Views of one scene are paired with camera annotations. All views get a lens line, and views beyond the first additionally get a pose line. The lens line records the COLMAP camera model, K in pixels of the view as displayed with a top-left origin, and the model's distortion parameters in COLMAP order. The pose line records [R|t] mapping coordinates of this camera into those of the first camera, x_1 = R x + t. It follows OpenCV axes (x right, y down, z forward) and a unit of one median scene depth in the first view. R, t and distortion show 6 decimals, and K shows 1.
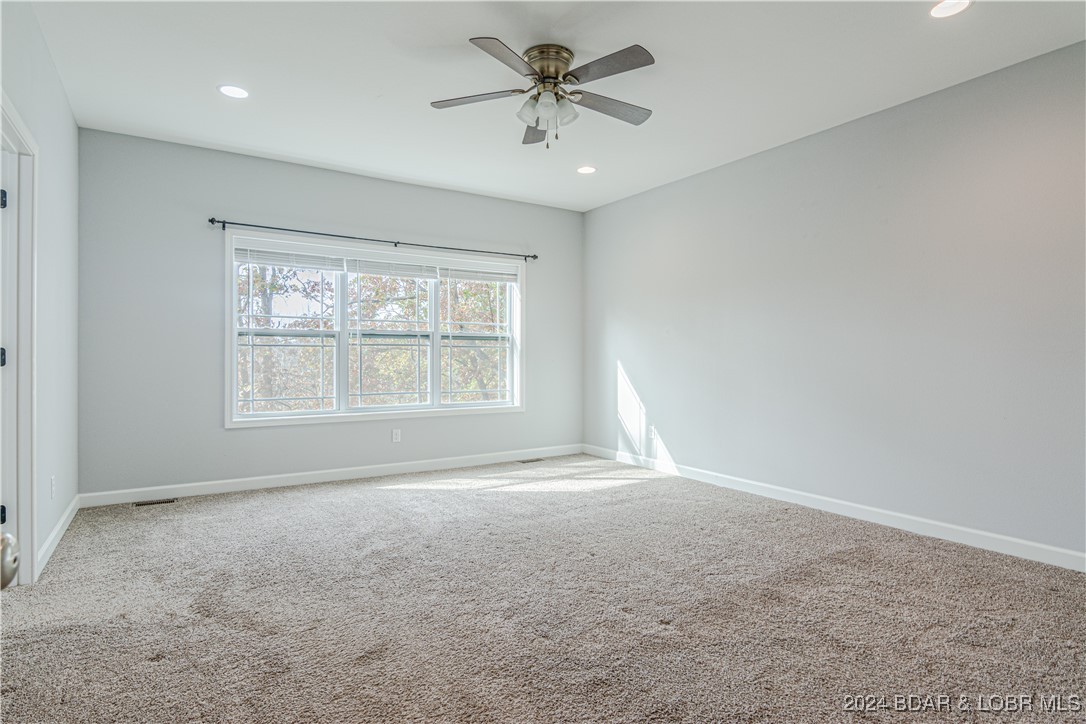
lens RADIAL K [[574.8, 0, 541.7], [0, 574.8, 353.1], [0, 0, 1]] dist [-0.006180, -0.002932]
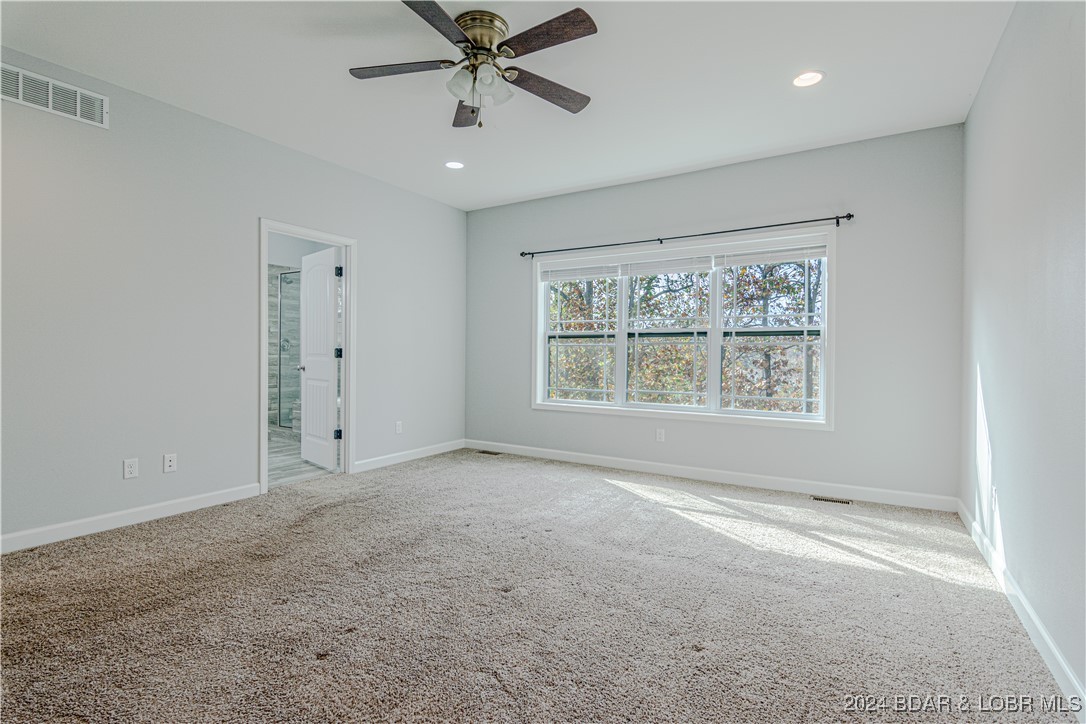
lens RADIAL K [[525.9, 0, 538.9], [0, 525.9, 358.4], [0, 0, 1]] dist [-0.010643, -0.009175]
pose [[0.415682, 0.008169, -0.909474, 0.454533], [-0.002842, 0.999966, 0.007683, 0.004645], [0.909506, -0.000609, 0.415691, 0.413026]]
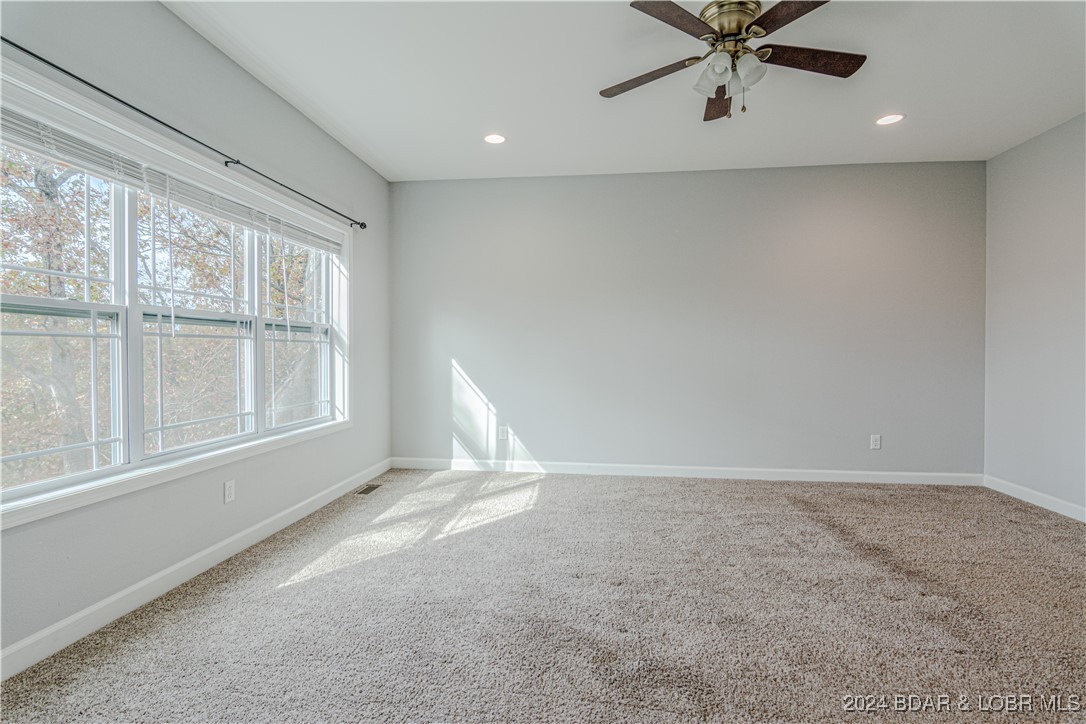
lens RADIAL K [[525.9, 0, 538.5], [0, 525.9, 358.4], [0, 0, 1]] dist [-0.010643, -0.009175]
pose [[0.639678, -0.012986, 0.768533, -0.440479], [-0.002592, 0.999815, 0.019051, -0.003042], [-0.768638, -0.014179, 0.639527, 0.400362]]
